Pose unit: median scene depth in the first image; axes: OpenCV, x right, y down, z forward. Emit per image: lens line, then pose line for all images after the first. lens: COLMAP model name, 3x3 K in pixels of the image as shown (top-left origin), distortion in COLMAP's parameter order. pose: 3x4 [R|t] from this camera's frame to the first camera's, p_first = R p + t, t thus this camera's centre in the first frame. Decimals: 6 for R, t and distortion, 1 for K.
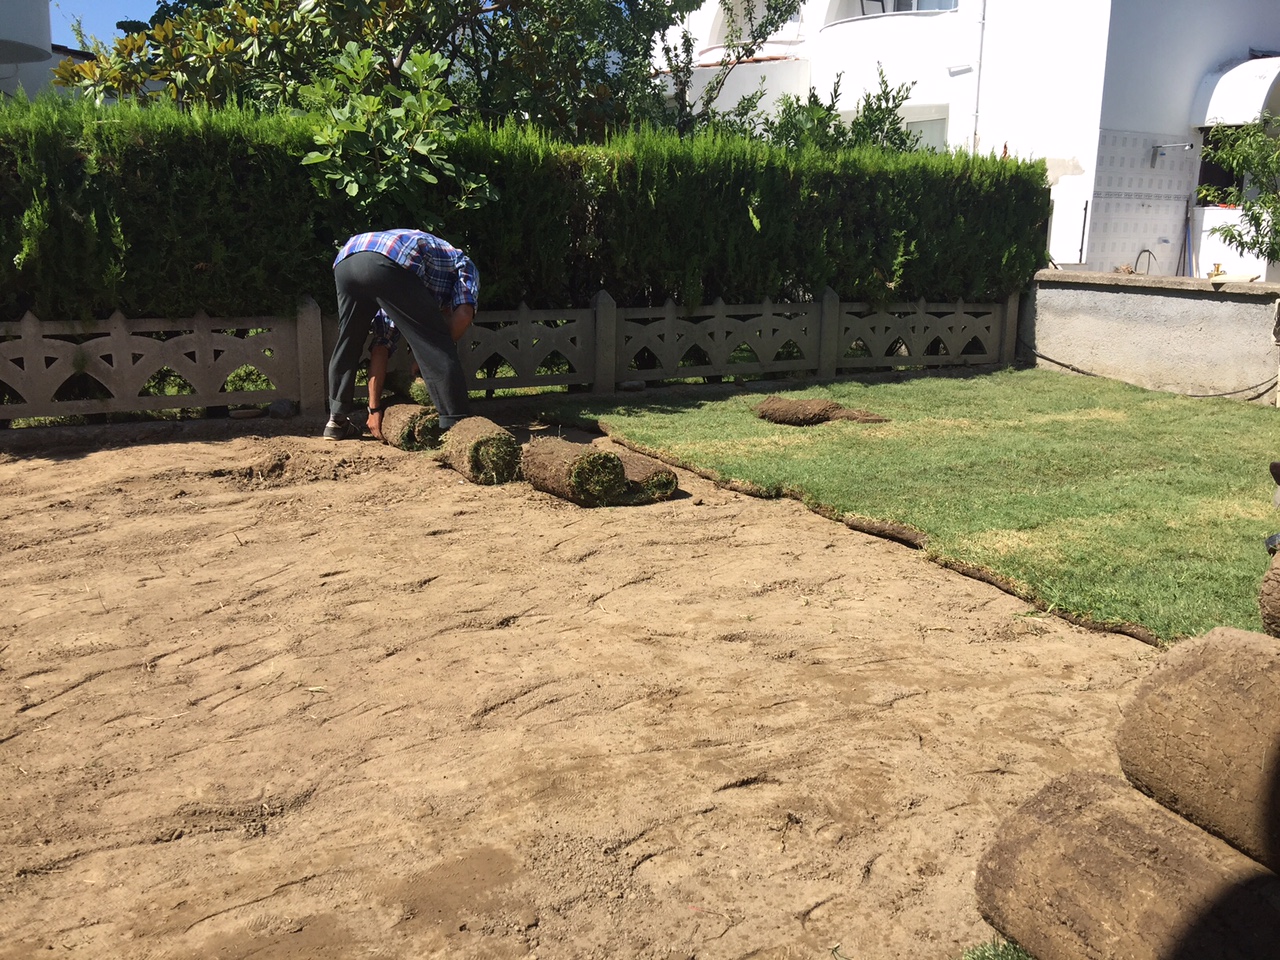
lens RADIAL K [[1079.4, 0, 642.1], [0, 1079.4, 455.0], [0, 0, 1]] dist [0.070537, -0.121676]
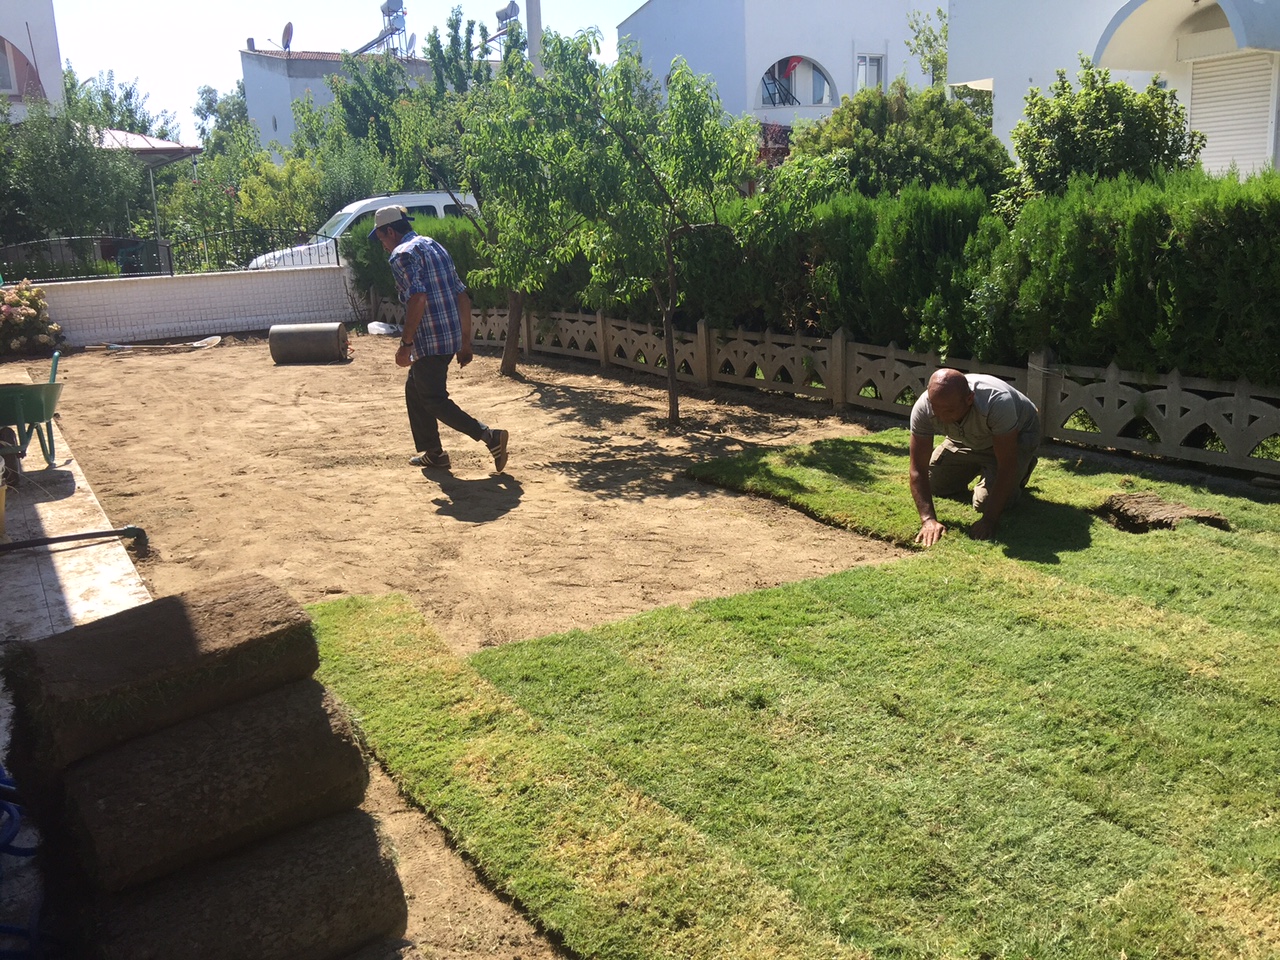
lens RADIAL K [[1079.4, 0, 642.1], [0, 1079.4, 455.0], [0, 0, 1]] dist [0.070537, -0.121676]
pose [[0.116986, 0.156753, -0.980685, 0.608869], [-0.237085, 0.963323, 0.125696, -0.056549], [0.964420, 0.217801, 0.149859, 0.311852]]
